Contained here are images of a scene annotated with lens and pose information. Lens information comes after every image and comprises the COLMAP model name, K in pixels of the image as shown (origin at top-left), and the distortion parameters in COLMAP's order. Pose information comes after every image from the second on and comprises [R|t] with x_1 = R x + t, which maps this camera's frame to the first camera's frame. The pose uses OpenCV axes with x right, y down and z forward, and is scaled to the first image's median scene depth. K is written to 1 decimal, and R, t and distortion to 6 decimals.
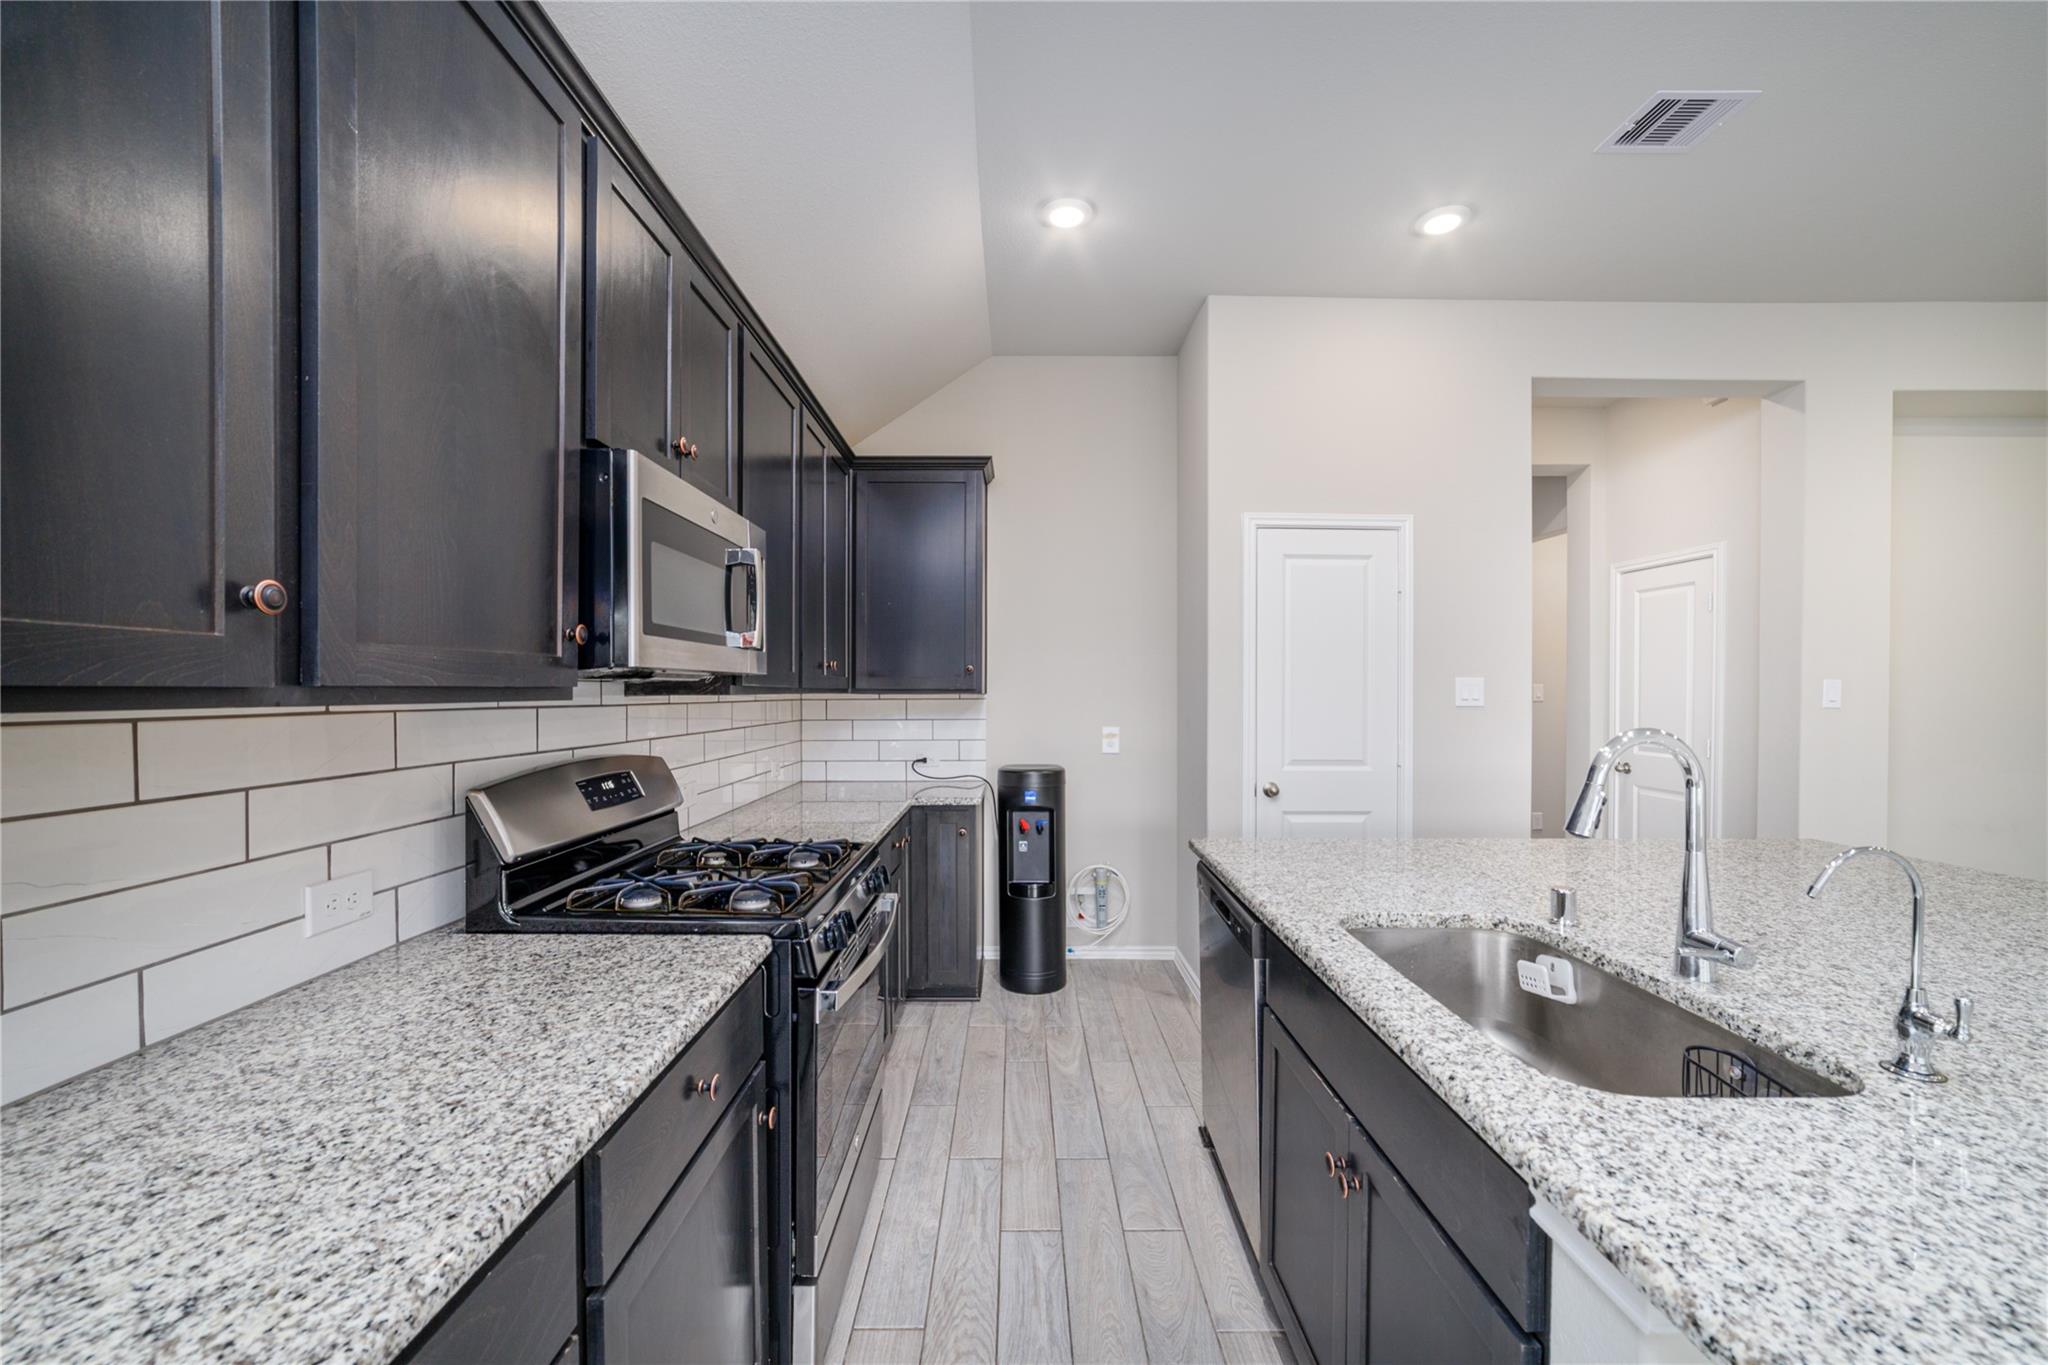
lens RADIAL K [[787.6, 0, 1022.3], [0, 787.6, 677.3], [0, 0, 1]] dist [-0.014434, 0.003897]
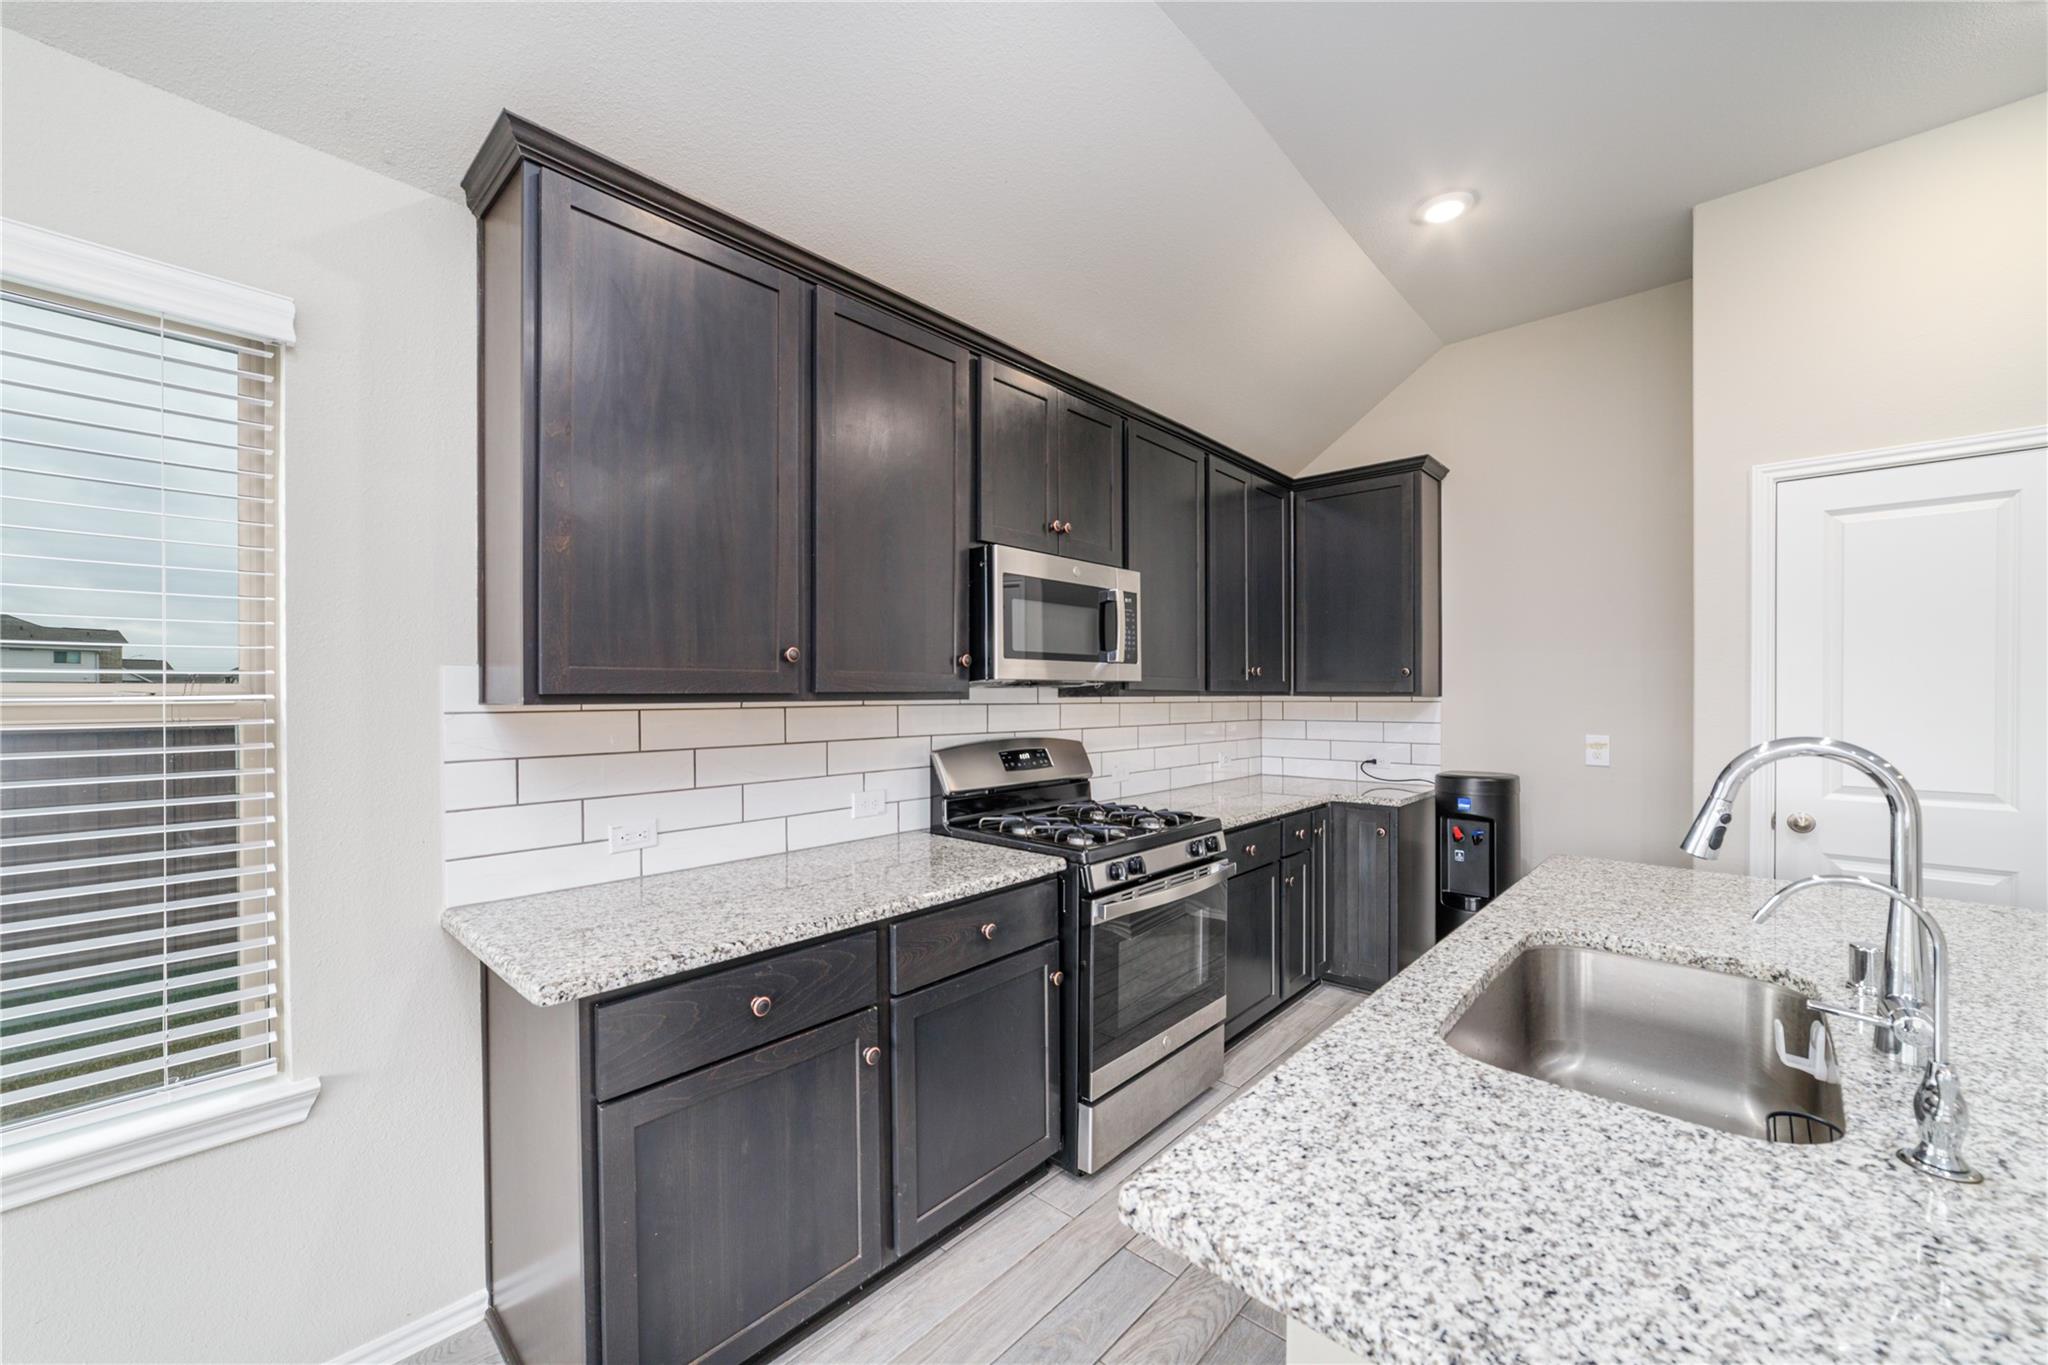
lens RADIAL K [[787.6, 0, 1031.1], [0, 787.6, 688.9], [0, 0, 1]] dist [-0.014434, 0.003897]
pose [[0.738659, -0.004974, -0.674061, 0.477802], [0.012626, 0.999899, 0.006457, -0.002531], [0.673961, -0.013281, 0.738648, -0.106981]]
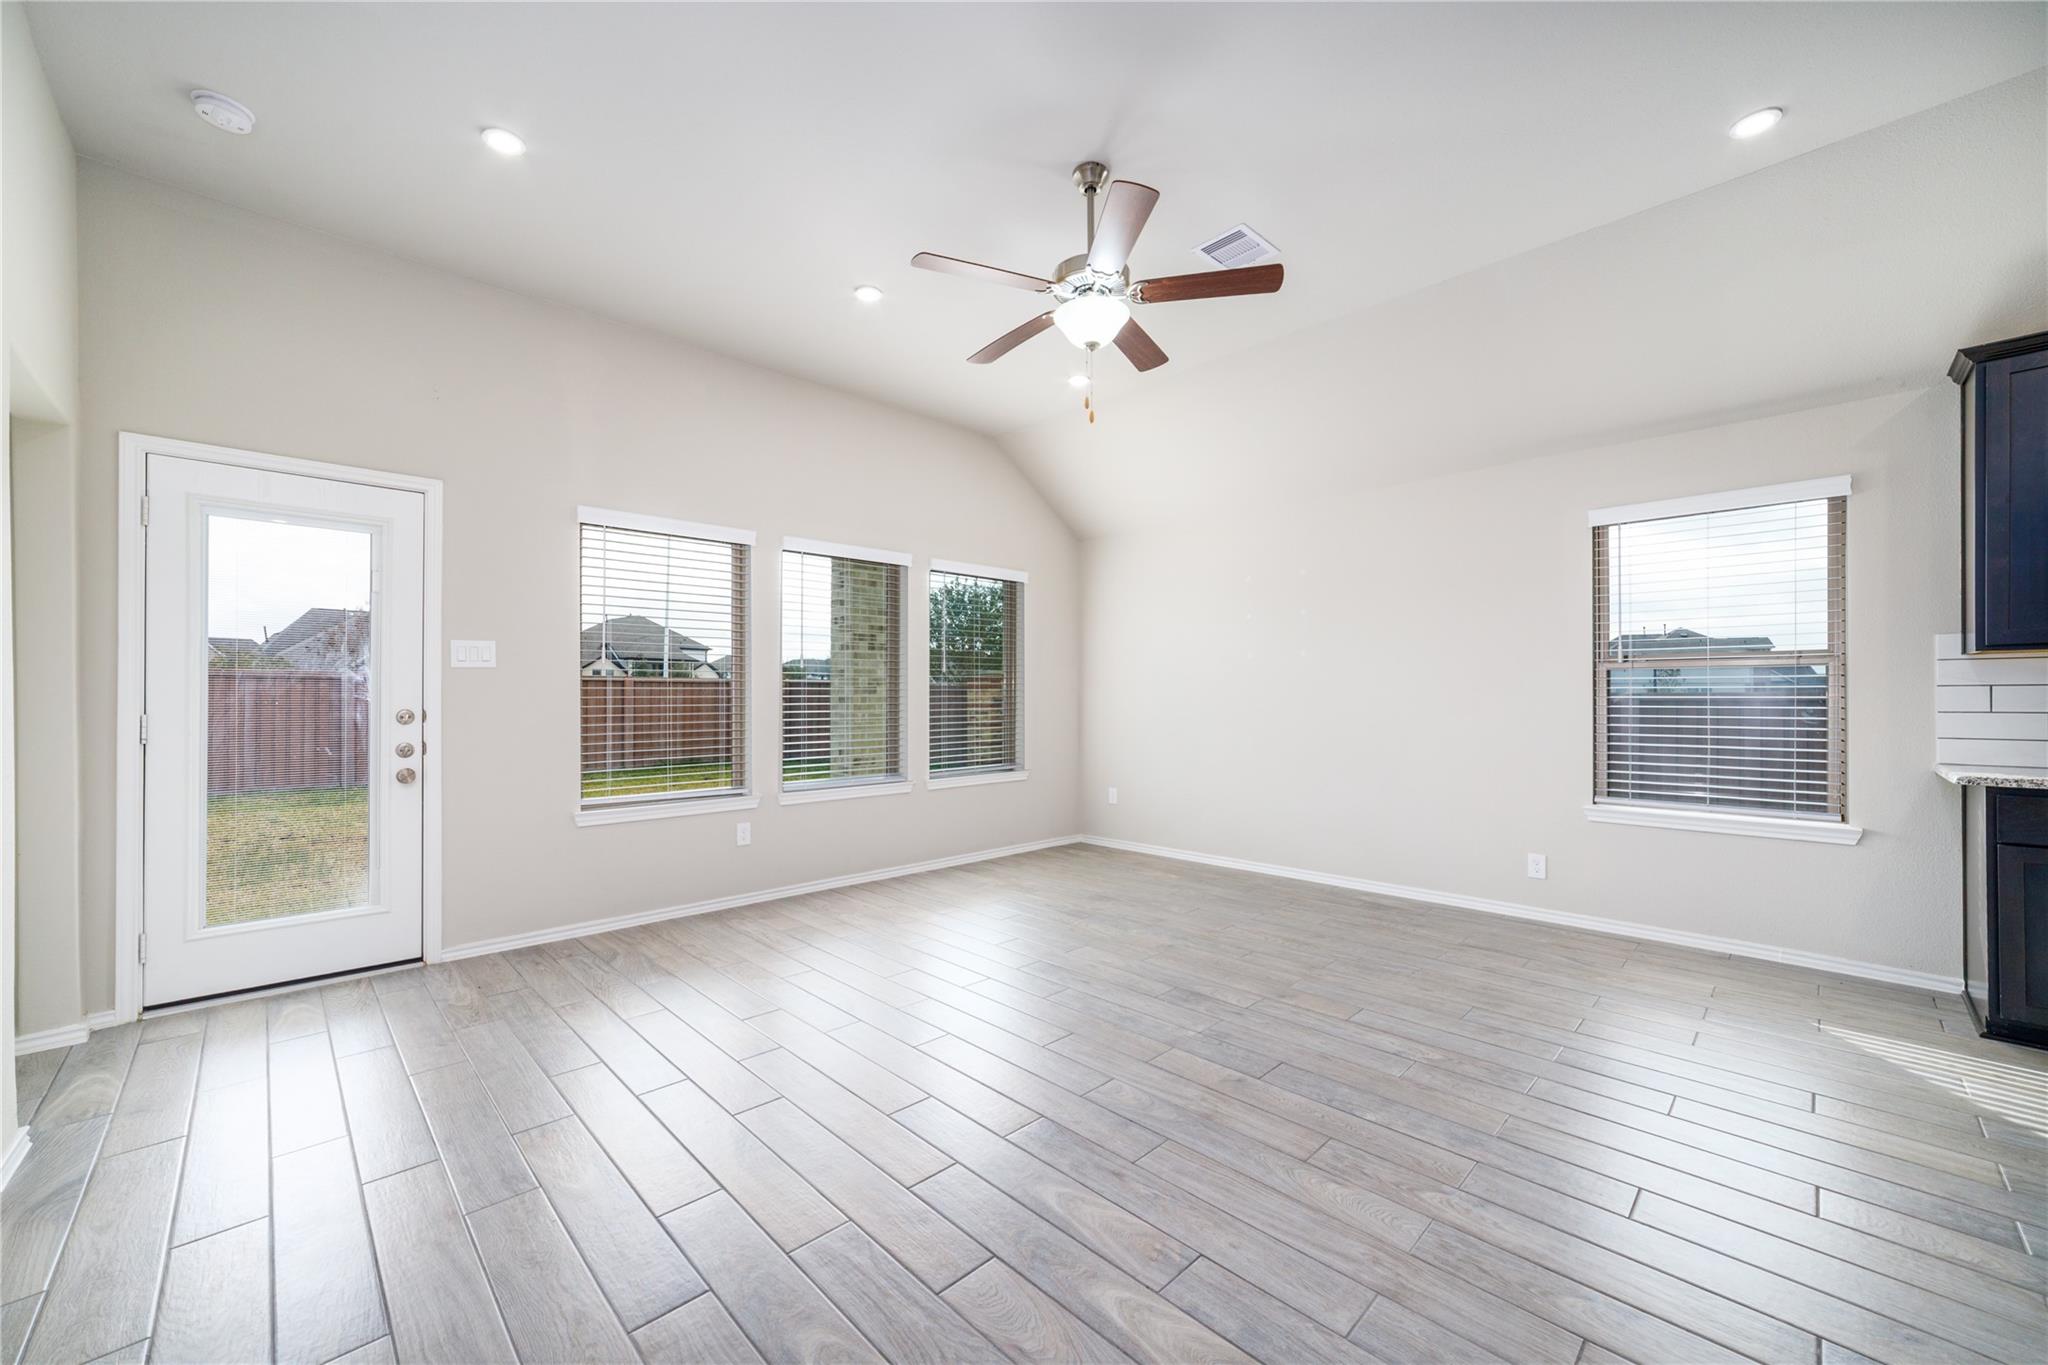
lens RADIAL K [[787.6, 0, 1030.3], [0, 787.6, 705.7], [0, 0, 1]] dist [-0.014434, 0.003897]
pose [[-0.723751, 0.010200, -0.689986, 1.921717], [0.014076, 0.999901, 0.000017, 0.091181], [0.689918, -0.009700, -0.723823, -0.037772]]
